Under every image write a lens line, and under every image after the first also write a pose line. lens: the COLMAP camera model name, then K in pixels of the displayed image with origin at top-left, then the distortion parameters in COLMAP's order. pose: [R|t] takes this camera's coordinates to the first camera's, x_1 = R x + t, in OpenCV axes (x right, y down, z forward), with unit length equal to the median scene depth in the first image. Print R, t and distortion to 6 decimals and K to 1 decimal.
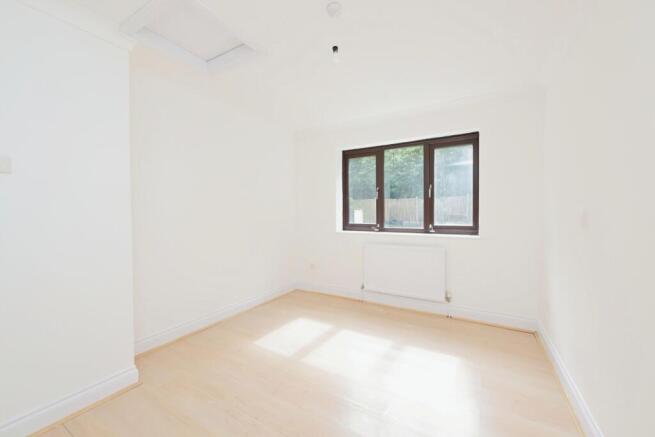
lens RADIAL K [[260.9, 0, 327.2], [0, 260.9, 221.3], [0, 0, 1]] dist [-0.000808, 0.000008]
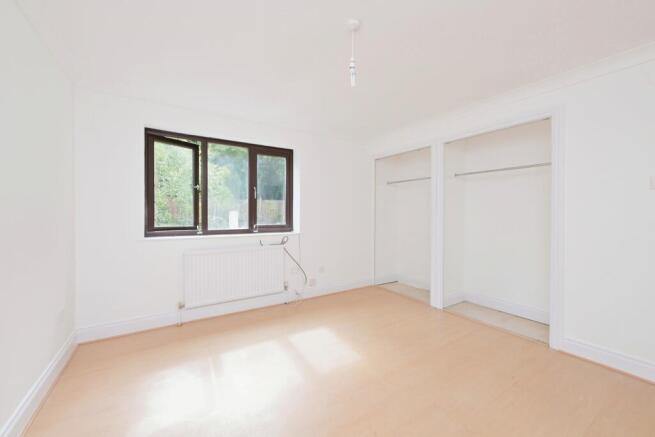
lens RADIAL K [[260.9, 0, 330.0], [0, 260.9, 214.6], [0, 0, 1]] dist [-0.000808, 0.000008]
pose [[0.434183, 0.001592, 0.900823, -0.426869], [0.023567, 0.999636, -0.013126, -0.006977], [-0.900516, 0.026928, 0.433988, 0.261674]]
